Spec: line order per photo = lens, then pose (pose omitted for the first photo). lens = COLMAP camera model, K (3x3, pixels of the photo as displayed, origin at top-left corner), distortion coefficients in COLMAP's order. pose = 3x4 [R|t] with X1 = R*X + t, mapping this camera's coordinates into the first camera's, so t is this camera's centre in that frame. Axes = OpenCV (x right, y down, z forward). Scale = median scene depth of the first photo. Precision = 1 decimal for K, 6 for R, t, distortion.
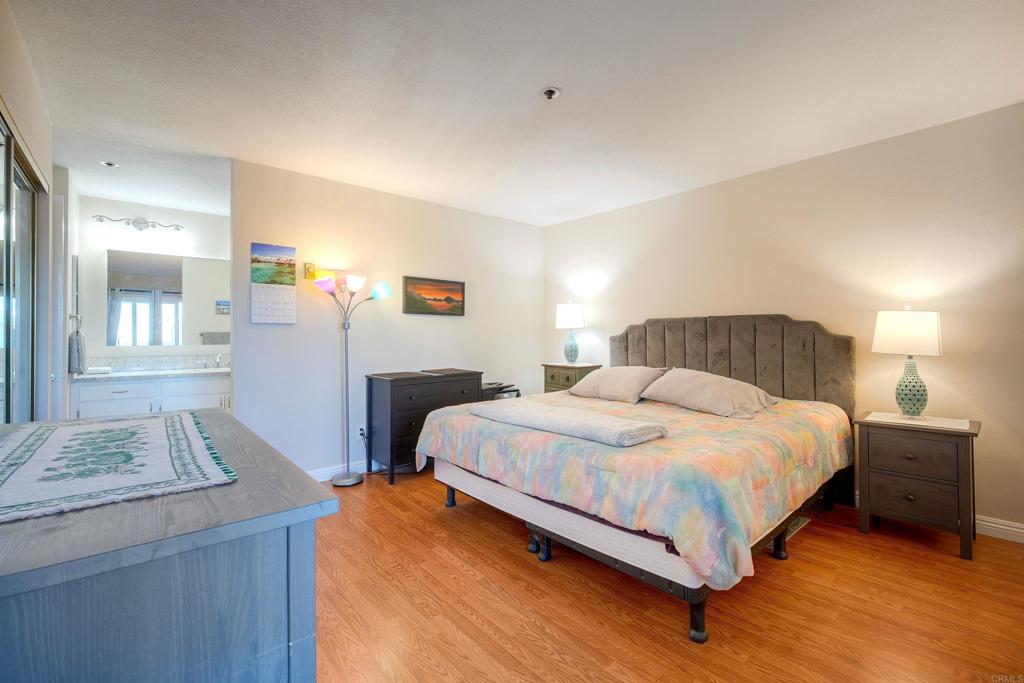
lens RADIAL K [[428.3, 0, 512.0], [0, 428.3, 341.5], [0, 0, 1]] dist [-0.012515, -0.000288]
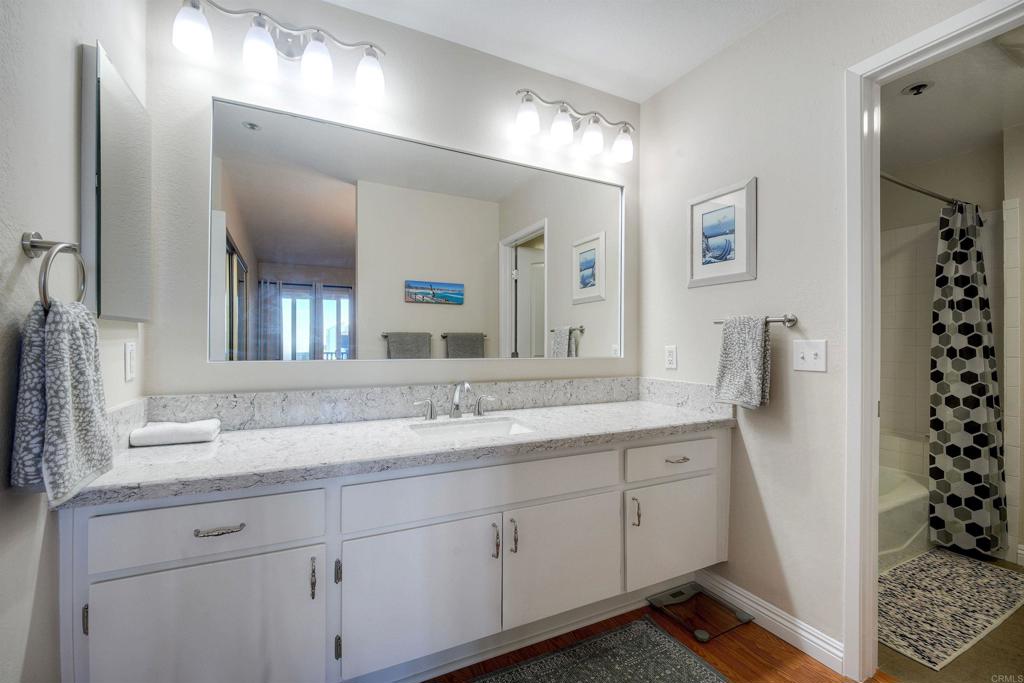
lens RADIAL K [[428.3, 0, 512.0], [0, 428.3, 341.5], [0, 0, 1]] dist [-0.012515, -0.000288]
pose [[0.965375, 0.004518, -0.260828, -0.393822], [-0.008432, 0.999868, -0.013889, -0.002380], [0.260731, 0.015607, 0.965285, 0.461097]]
